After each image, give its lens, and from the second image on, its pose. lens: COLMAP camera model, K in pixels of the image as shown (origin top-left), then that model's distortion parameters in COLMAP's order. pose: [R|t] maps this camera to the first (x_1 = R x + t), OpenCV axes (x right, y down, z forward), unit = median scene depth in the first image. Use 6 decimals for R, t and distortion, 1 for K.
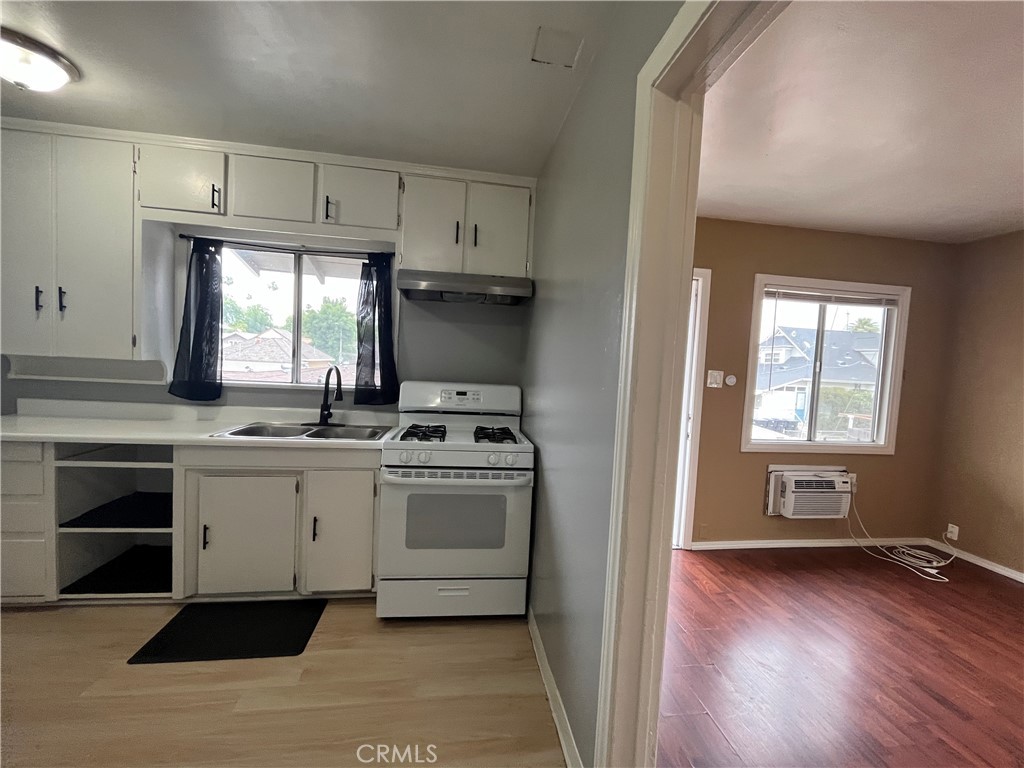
lens RADIAL K [[427.9, 0, 512.0], [0, 427.9, 384.0], [0, 0, 1]] dist [-0.001387, -0.000222]
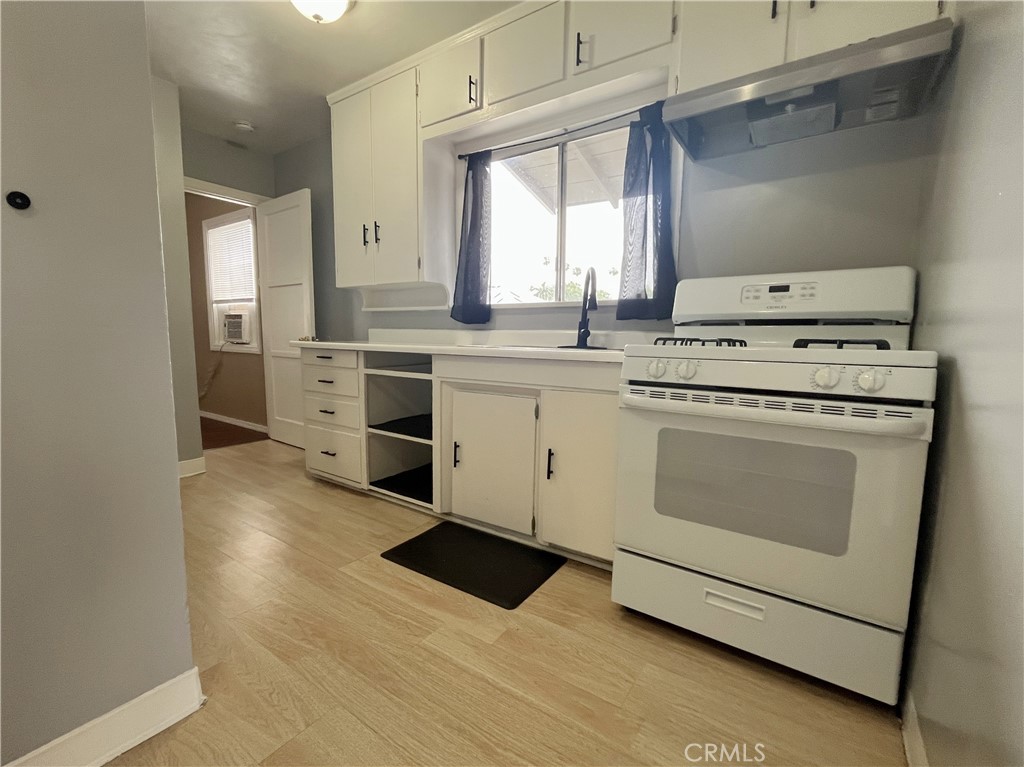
lens RADIAL K [[450.9, 0, 510.0], [0, 450.9, 388.0], [0, 0, 1]] dist [-0.001903, -0.000478]
pose [[0.735305, 0.034909, -0.676836, 0.041761], [-0.010165, 0.999128, 0.040488, 0.166289], [0.677660, -0.022891, 0.735019, 0.345545]]
